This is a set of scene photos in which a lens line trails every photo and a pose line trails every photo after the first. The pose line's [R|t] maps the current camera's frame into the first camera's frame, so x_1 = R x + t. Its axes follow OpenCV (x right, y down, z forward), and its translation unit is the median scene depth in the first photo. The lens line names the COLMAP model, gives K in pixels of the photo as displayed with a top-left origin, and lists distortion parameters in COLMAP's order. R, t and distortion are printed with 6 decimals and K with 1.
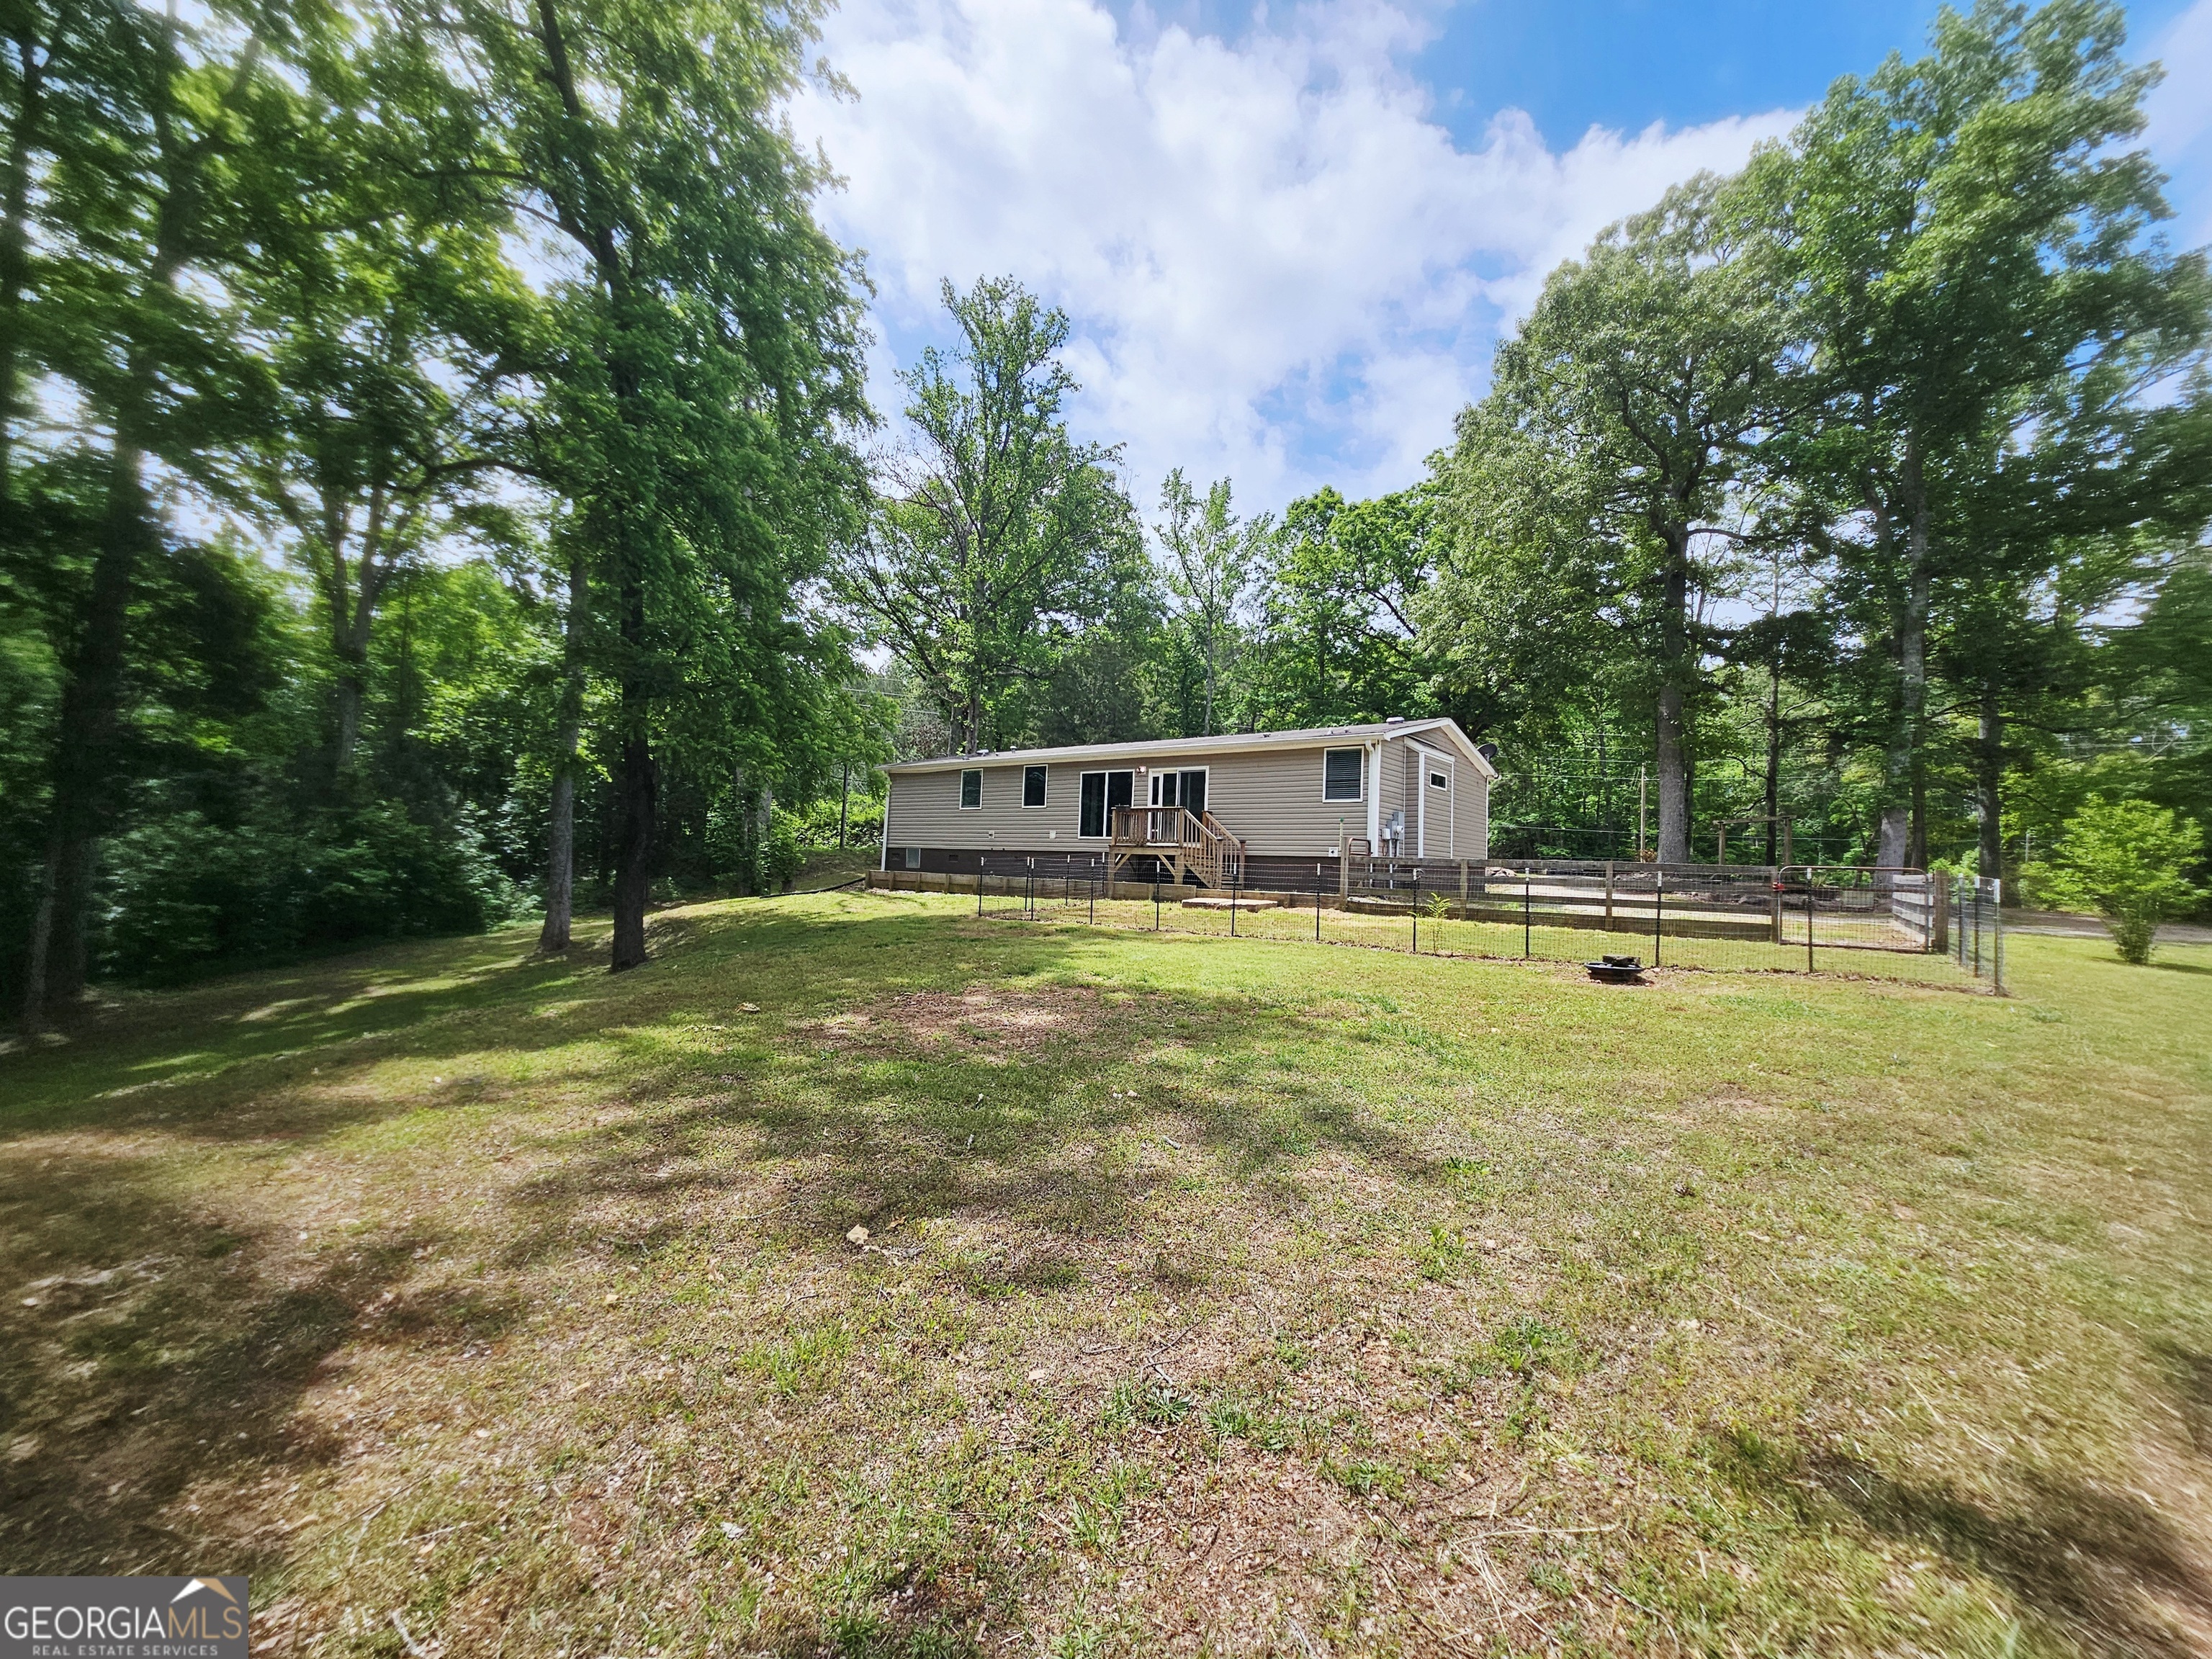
lens RADIAL K [[916.3, 0, 1110.4], [0, 916.3, 823.6], [0, 0, 1]] dist [-0.001729, 0.000139]
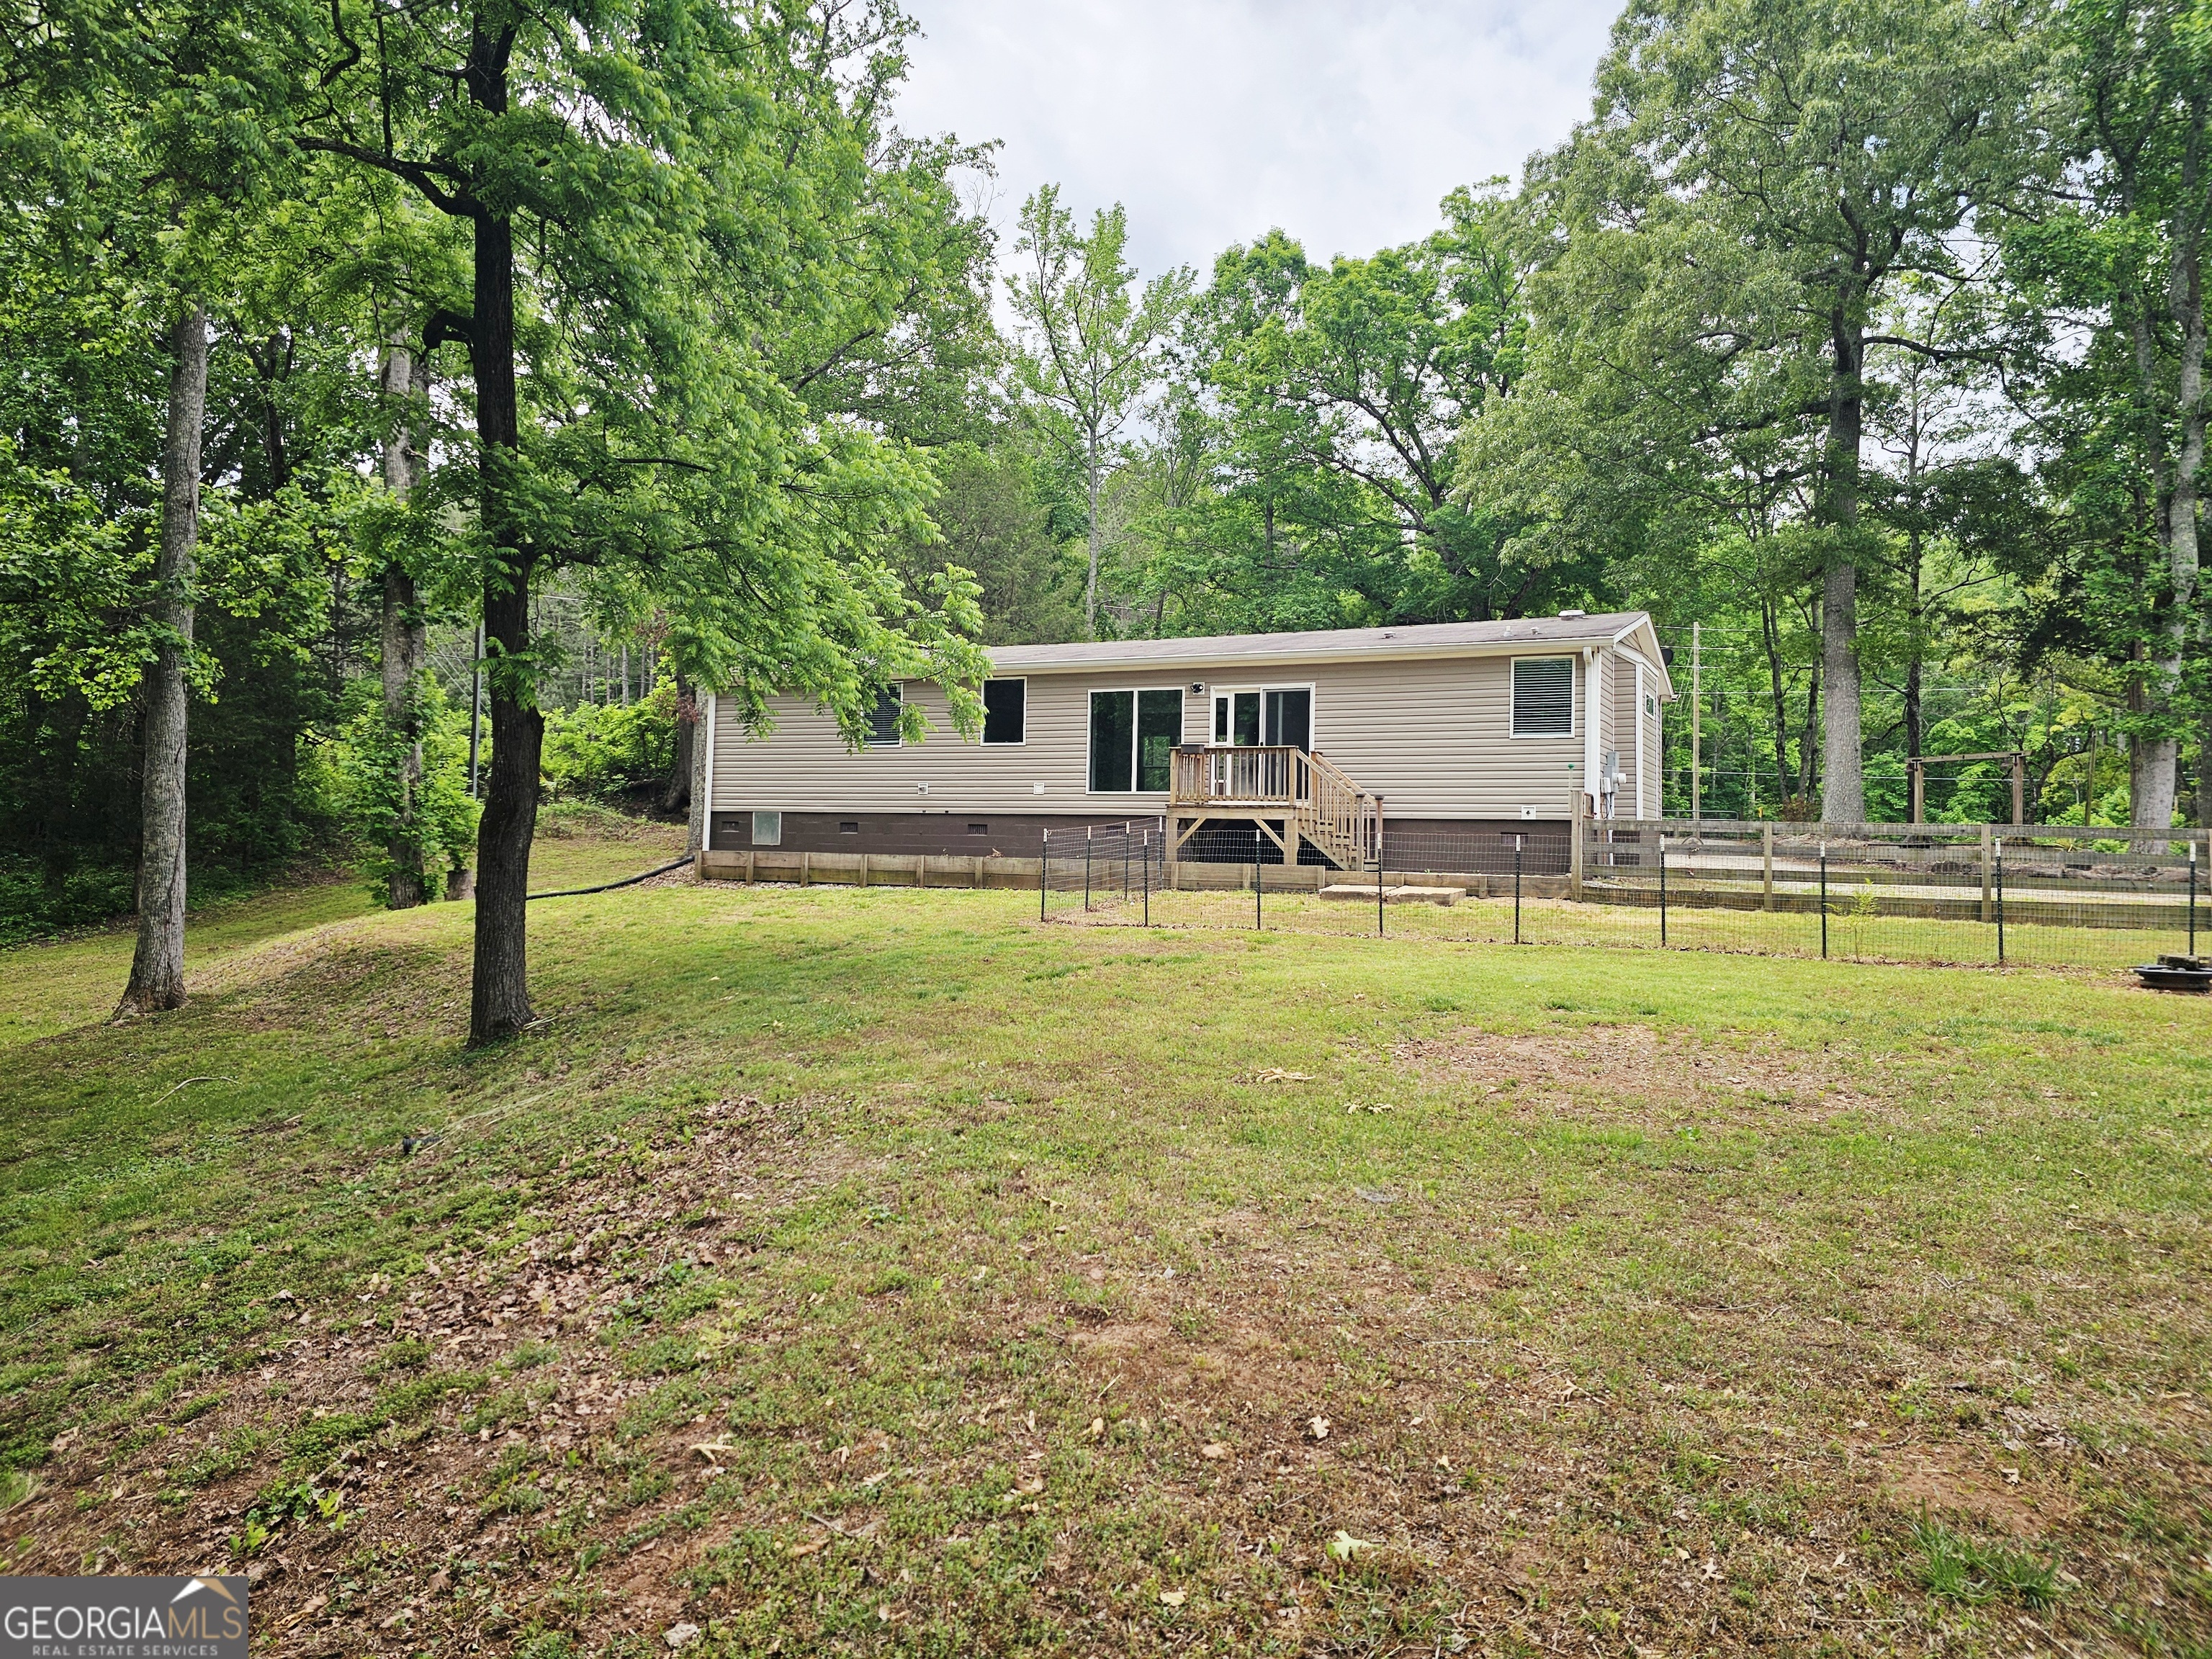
lens RADIAL K [[1484.7, 0, 1114.9], [0, 1484.7, 796.3], [0, 0, 1]] dist [0.070249, -0.065522]
pose [[0.979286, -0.011346, 0.202165, -0.196254], [0.006300, 0.999653, 0.025586, -0.007777], [-0.202385, -0.023782, 0.979017, -0.003191]]
